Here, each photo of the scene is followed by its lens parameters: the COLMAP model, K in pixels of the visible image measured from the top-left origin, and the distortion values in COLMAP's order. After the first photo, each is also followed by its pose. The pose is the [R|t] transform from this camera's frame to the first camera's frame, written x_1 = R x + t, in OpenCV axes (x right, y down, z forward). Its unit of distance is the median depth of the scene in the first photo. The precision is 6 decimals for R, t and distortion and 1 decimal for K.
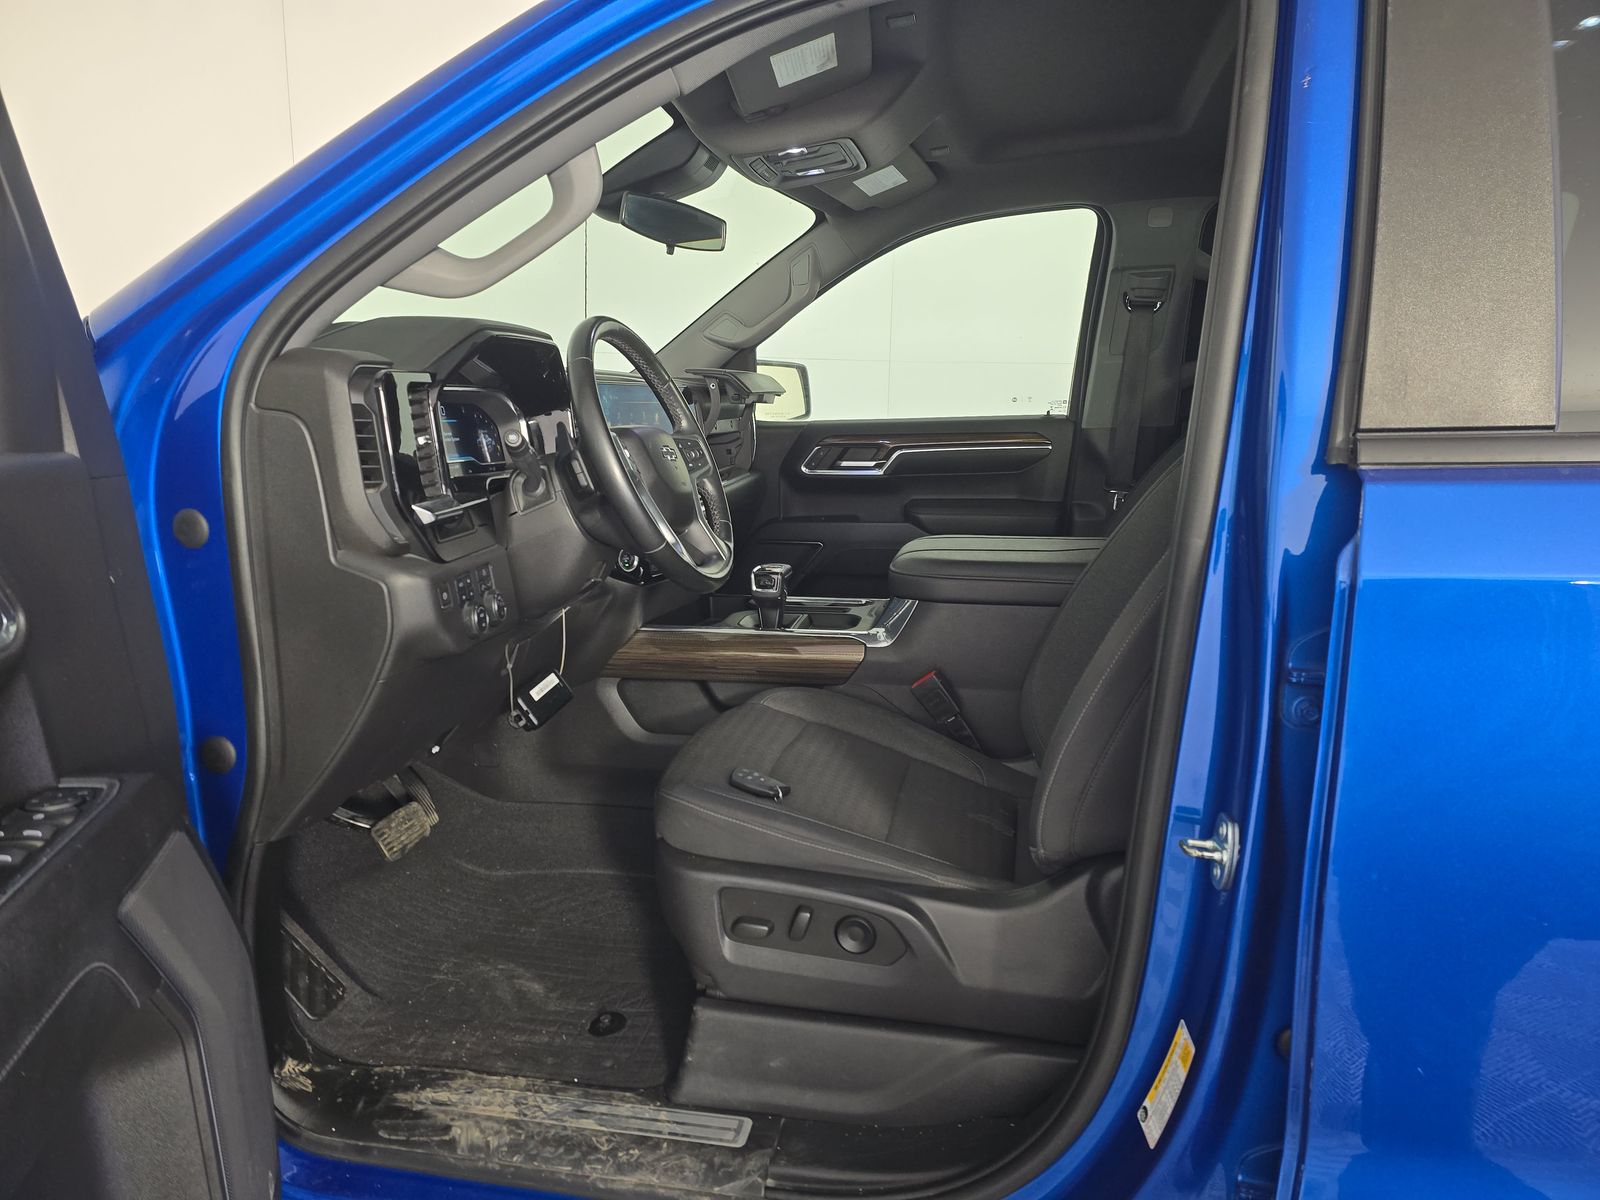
lens RADIAL K [[1066.1, 0, 791.6], [0, 1066.1, 610.2], [0, 0, 1]] dist [0.063283, -0.054925]
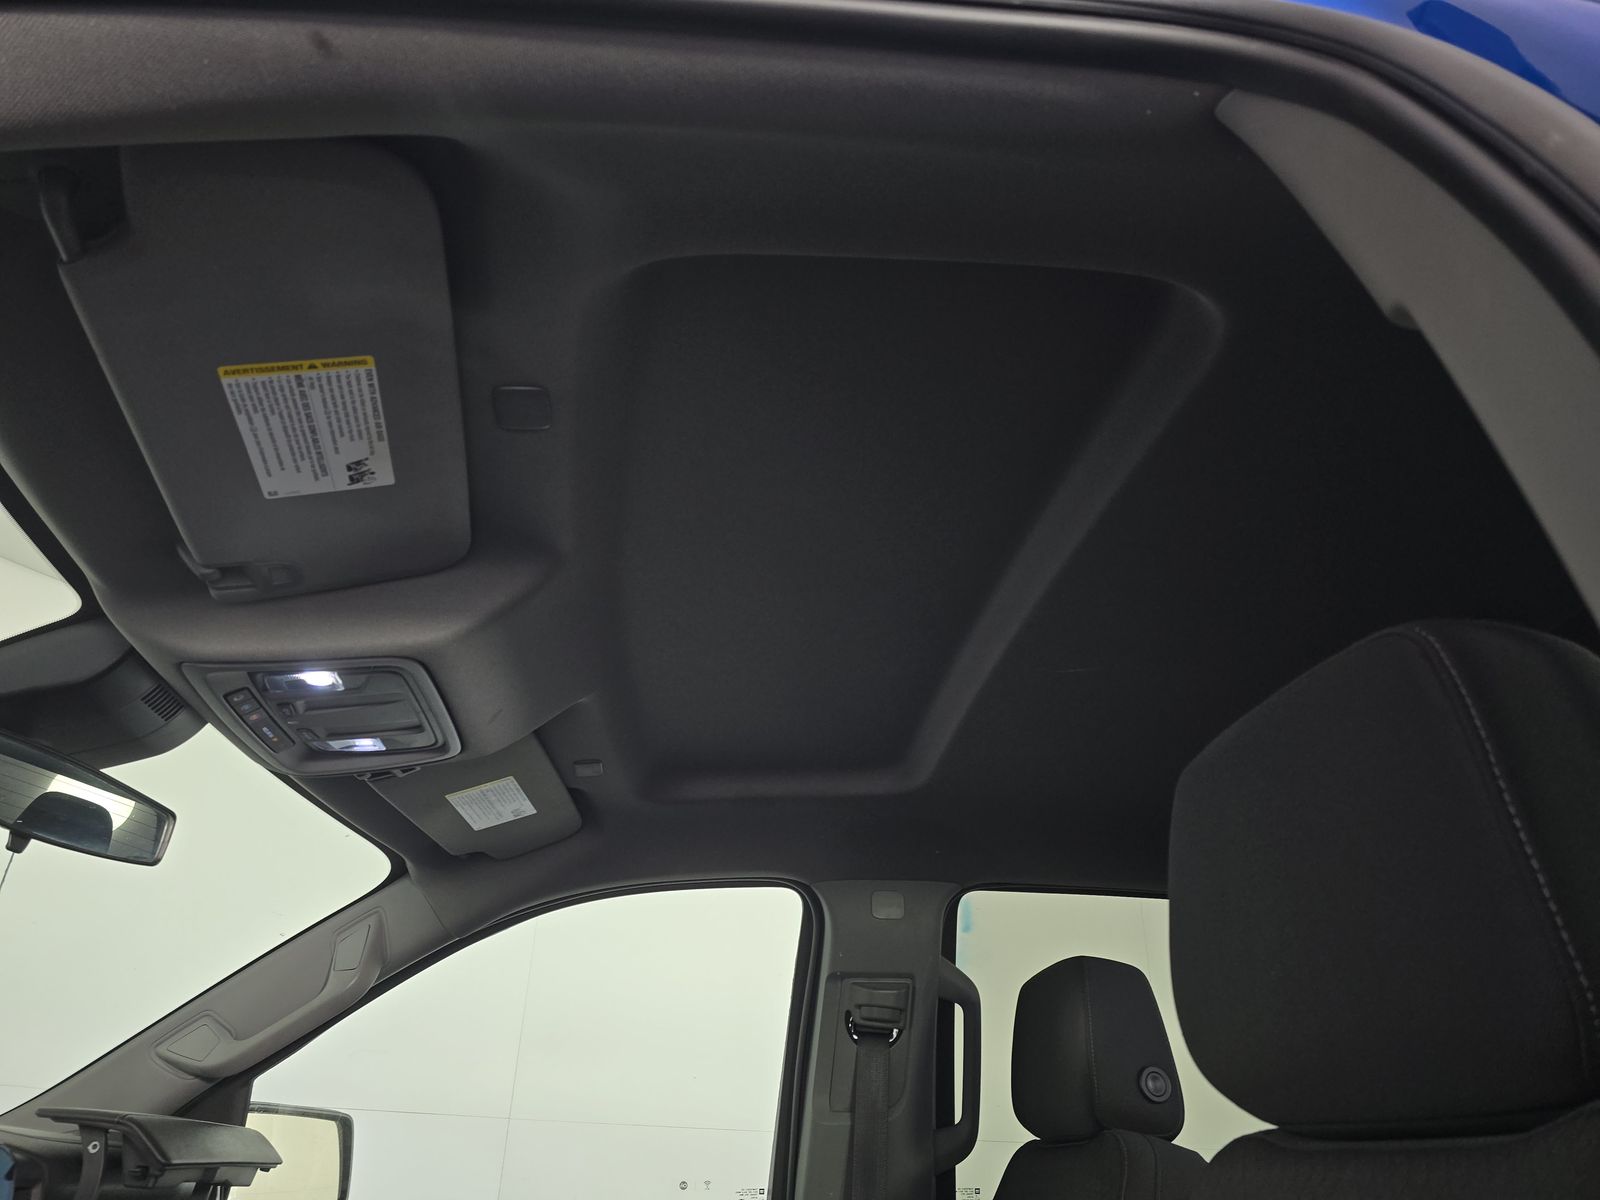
lens RADIAL K [[1066.1, 0, 791.6], [0, 1066.1, 610.2], [0, 0, 1]] dist [0.063283, -0.054925]
pose [[0.951371, 0.158106, 0.264379, 0.058331], [0.041387, 0.784854, -0.618297, -0.077406], [-0.305256, 0.599172, 0.740143, 0.362128]]
